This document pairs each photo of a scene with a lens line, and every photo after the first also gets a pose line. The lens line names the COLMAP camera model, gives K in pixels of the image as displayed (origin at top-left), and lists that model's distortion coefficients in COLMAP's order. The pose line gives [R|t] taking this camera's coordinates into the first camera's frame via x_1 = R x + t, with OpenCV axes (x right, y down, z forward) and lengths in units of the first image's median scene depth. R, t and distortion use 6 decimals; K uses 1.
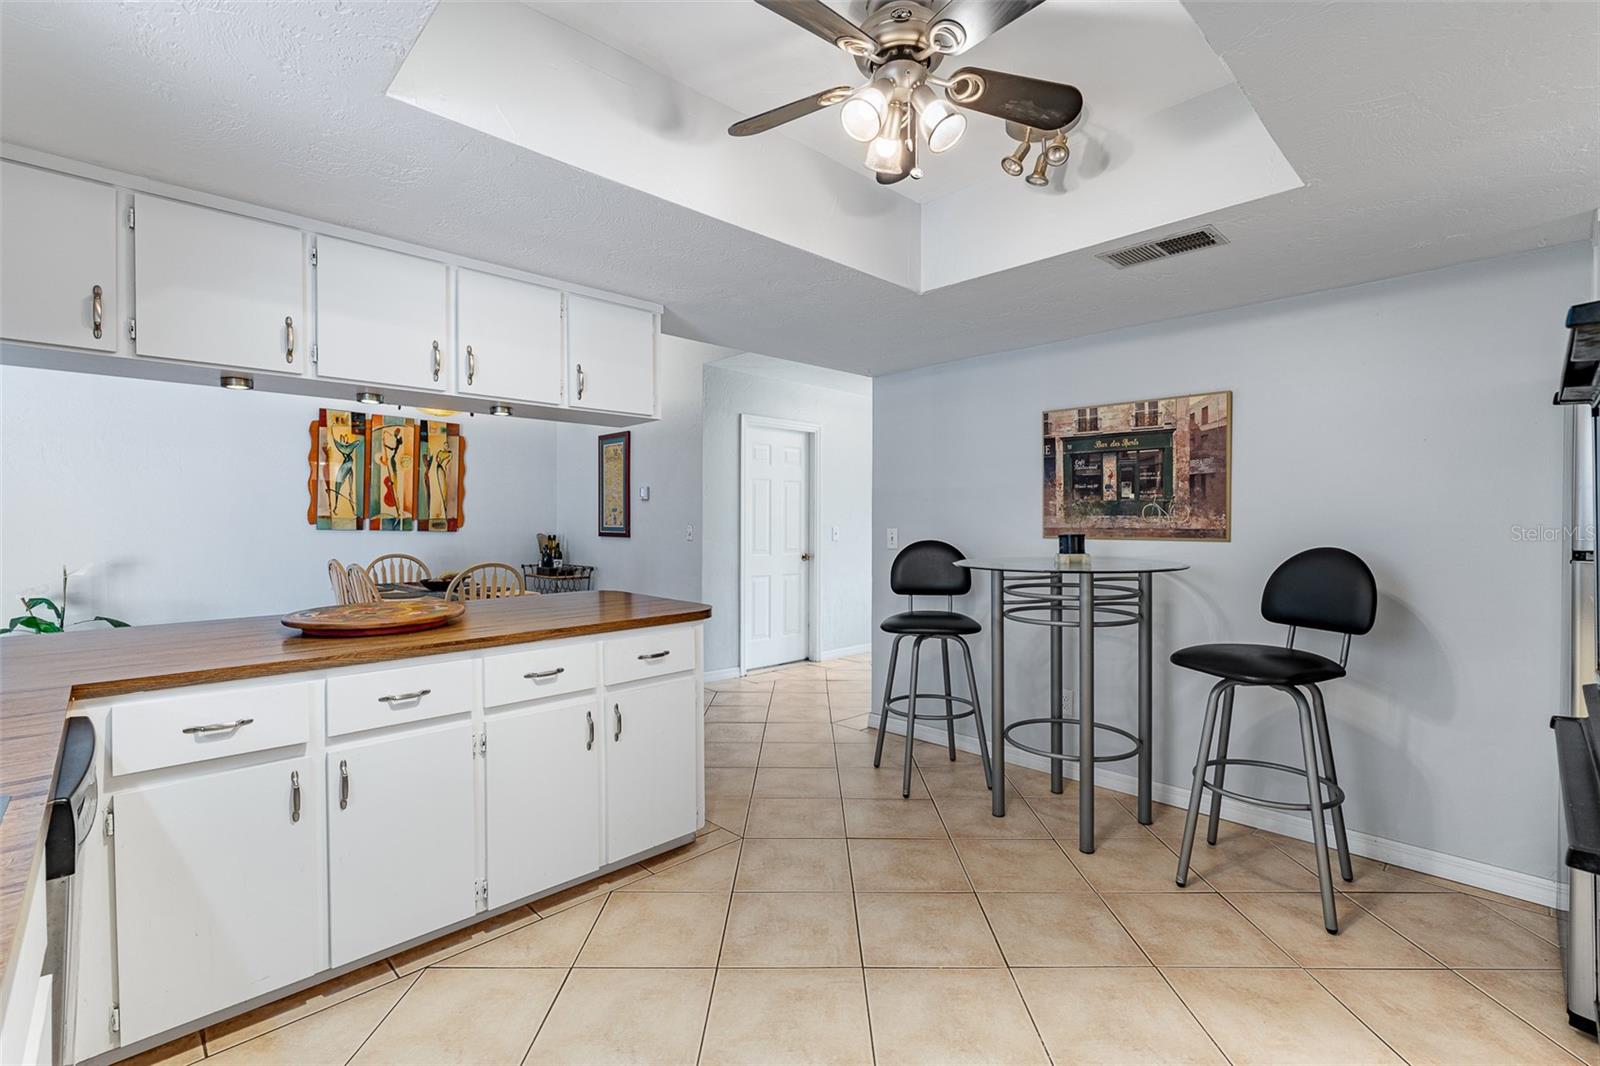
lens RADIAL K [[719.9, 0, 801.3], [0, 719.9, 527.8], [0, 0, 1]] dist [0.000225, 0.000628]
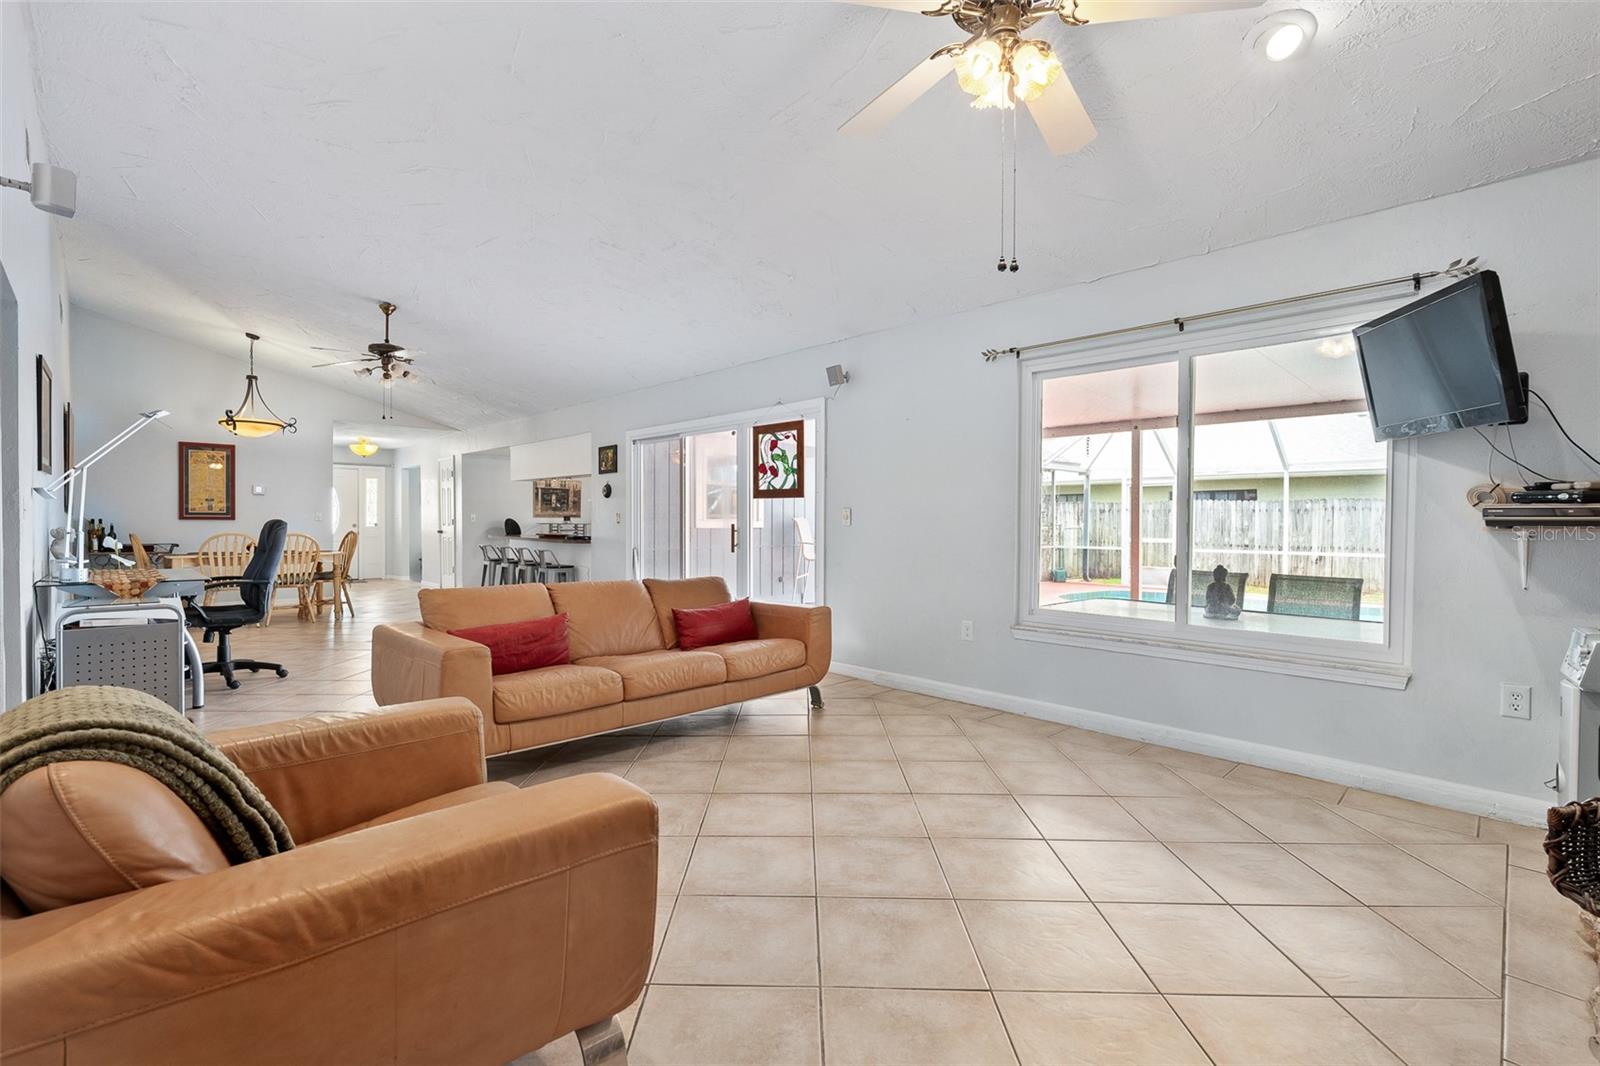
lens RADIAL K [[719.9, 0, 801.3], [0, 719.9, 527.8], [0, 0, 1]] dist [0.000225, 0.000628]
pose [[-0.003628, -0.010031, 0.999943, -3.296219], [0.002212, 0.999947, 0.010039, 0.034478], [-0.999991, 0.002249, -0.003605, -0.234647]]
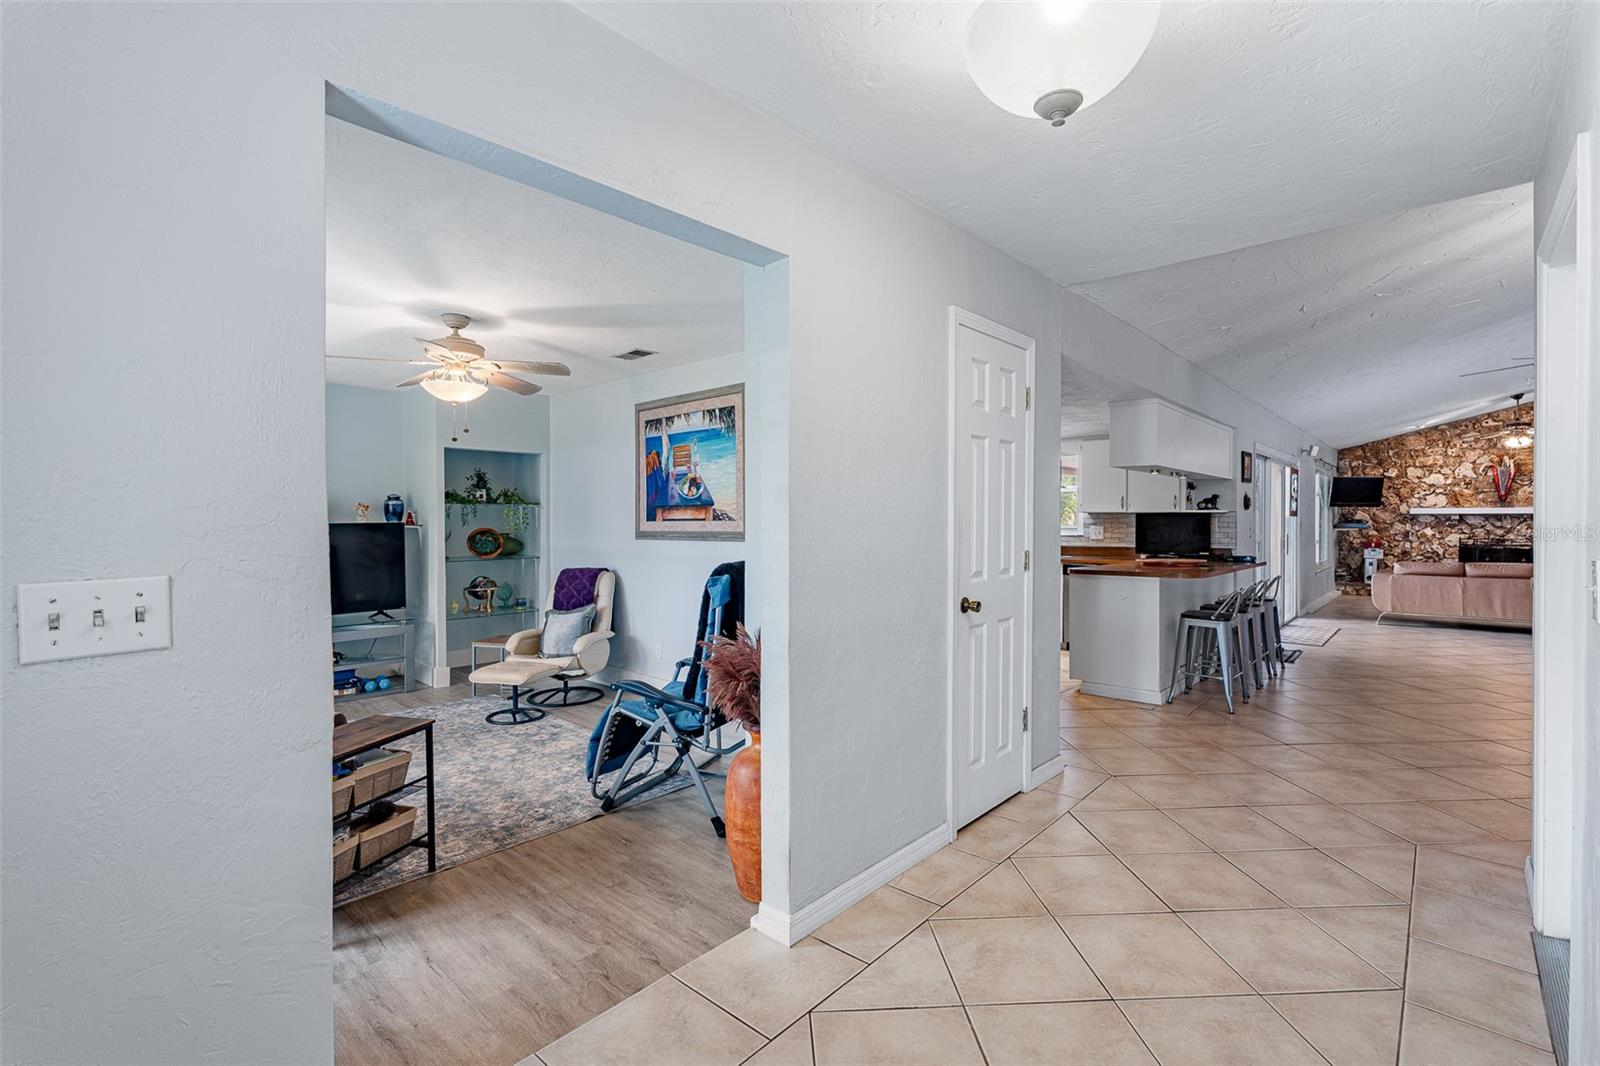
lens RADIAL K [[719.9, 0, 801.3], [0, 719.9, 527.8], [0, 0, 1]] dist [0.000225, 0.000628]
pose [[-0.997649, 0.001216, -0.068523, 0.638256], [-0.000105, 0.999814, 0.019261, -0.032297], [0.068533, 0.019223, -0.997464, 2.502078]]
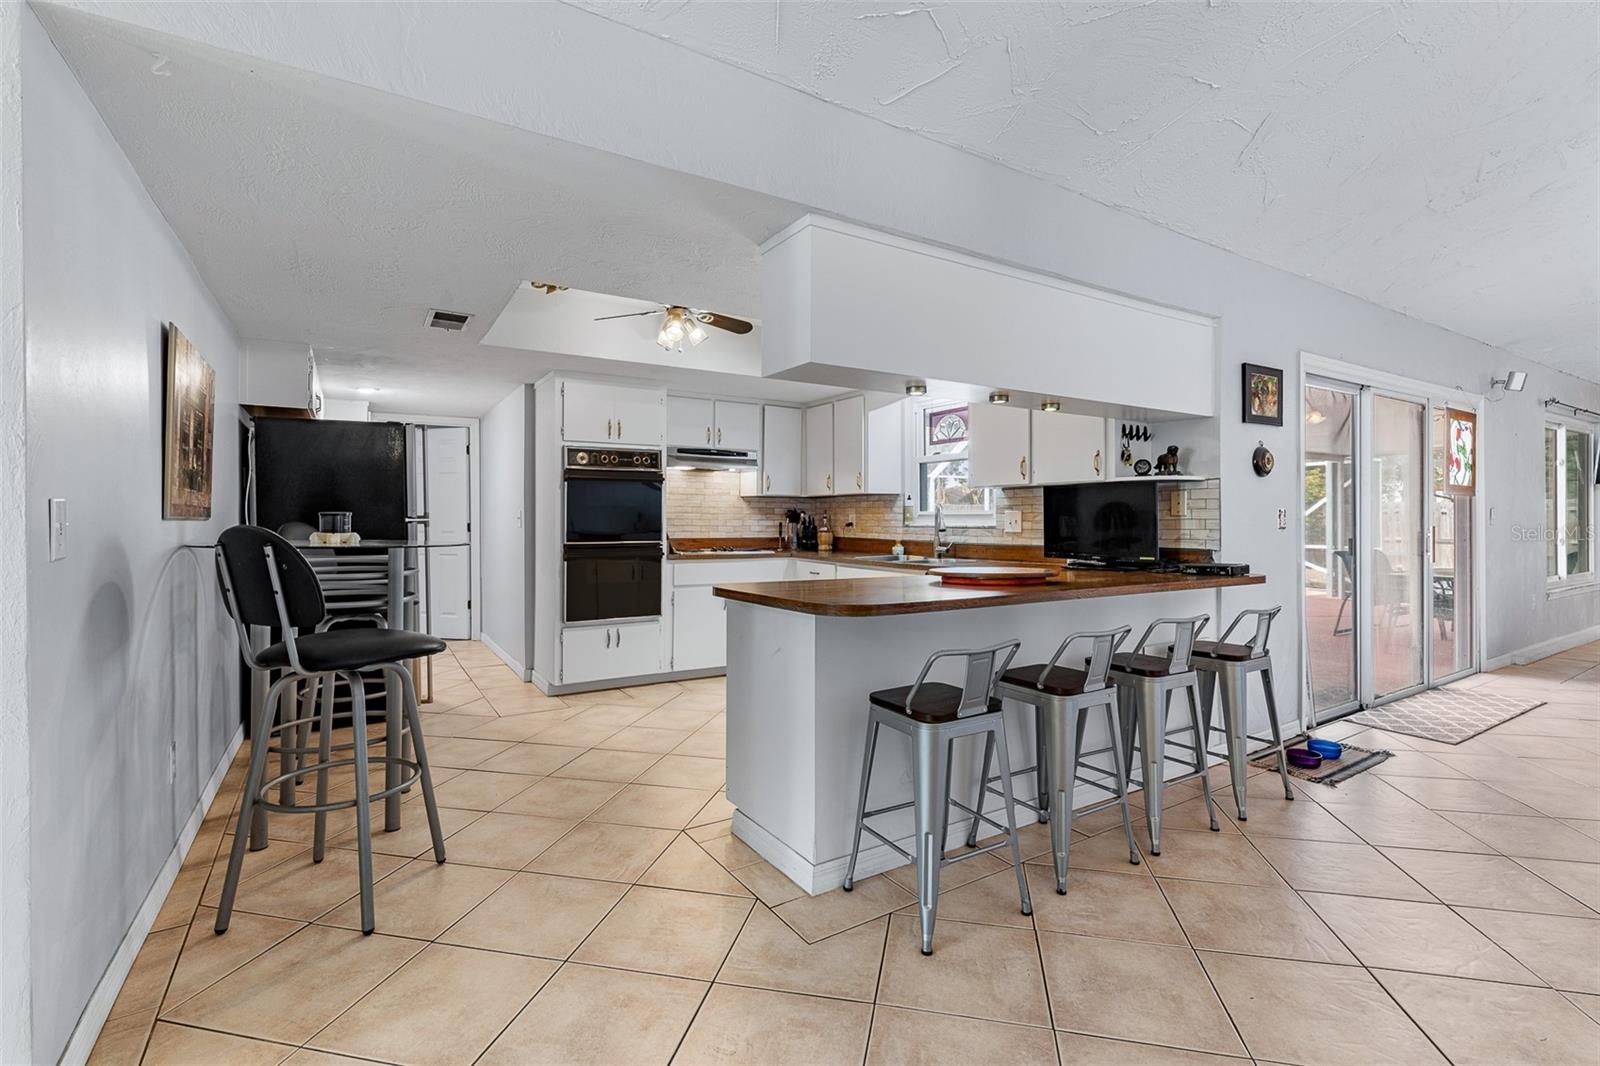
lens RADIAL K [[727.9, 0, 804.7], [0, 727.9, 521.2], [0, 0, 1]] dist [-0.001097, -0.000075]
pose [[-0.978830, 0.001665, 0.204668, -0.388743], [0.003958, 0.999934, 0.010794, 0.011873], [-0.204637, 0.011376, -0.978772, 1.694246]]
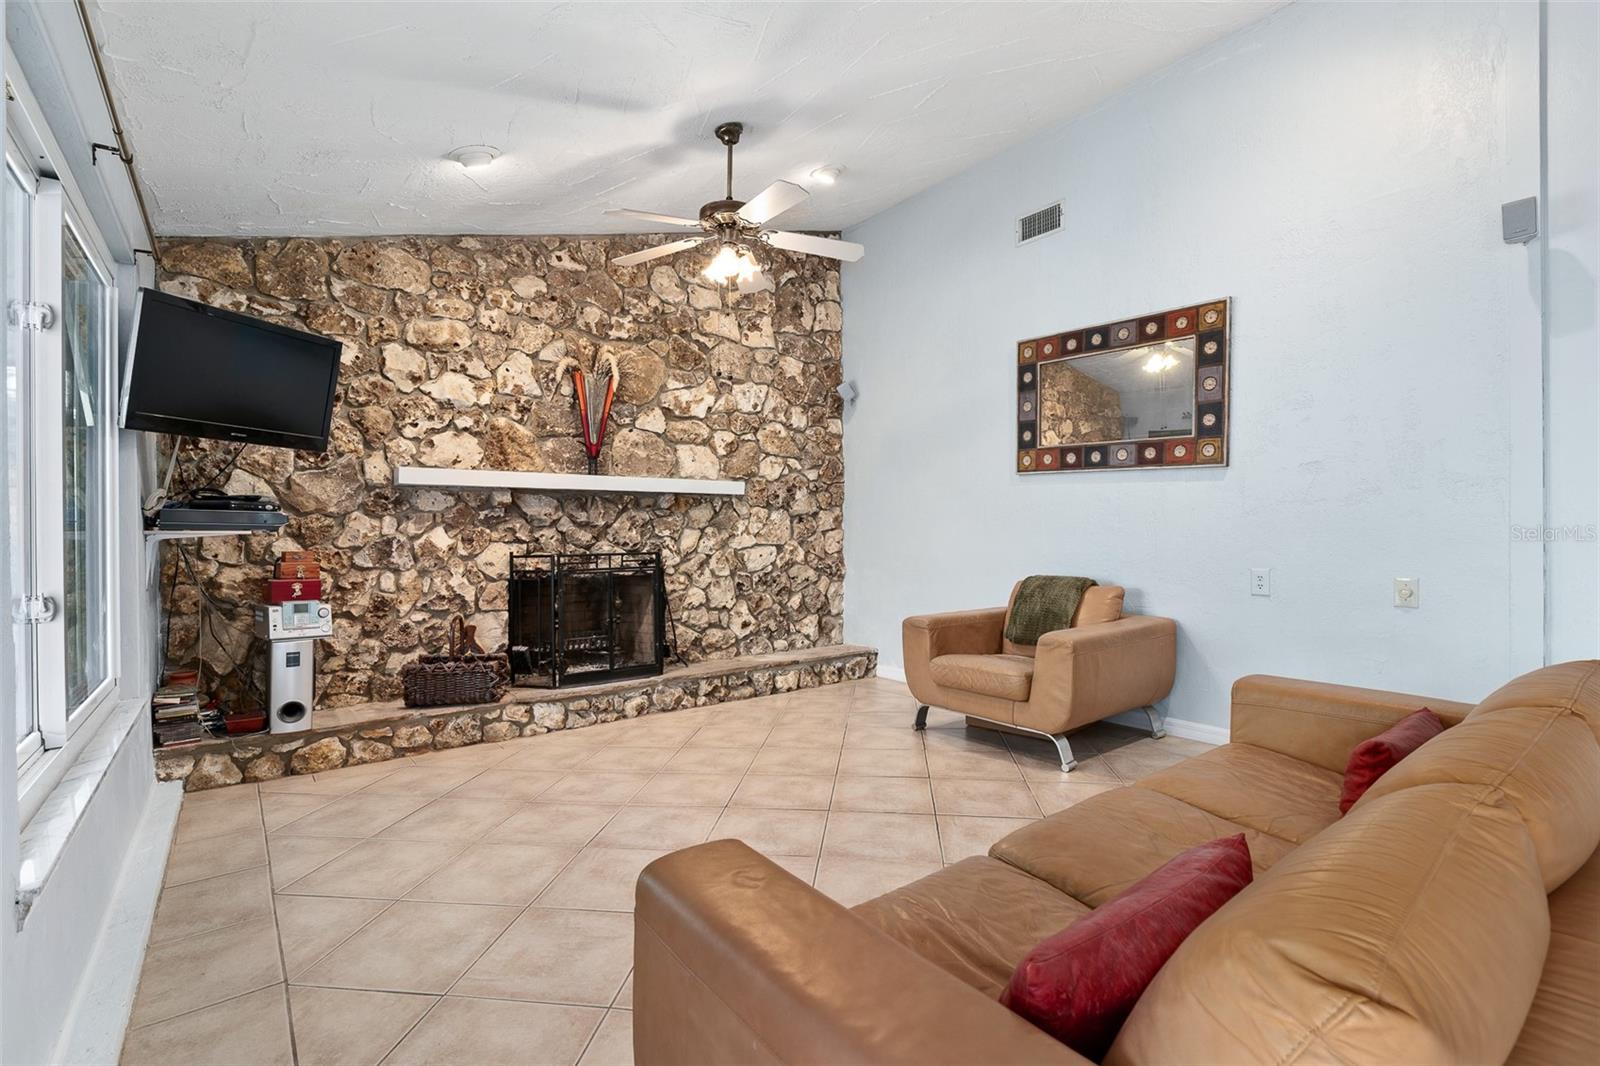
lens RADIAL K [[740.1, 0, 798.3], [0, 740.1, 527.6], [0, 0, 1]] dist [0.000063, 0.000686]
pose [[-0.120257, -0.002701, -0.992739, -1.606372], [-0.002451, 0.999994, -0.002424, 0.040350], [0.992740, 0.002142, -0.120263, -0.178462]]
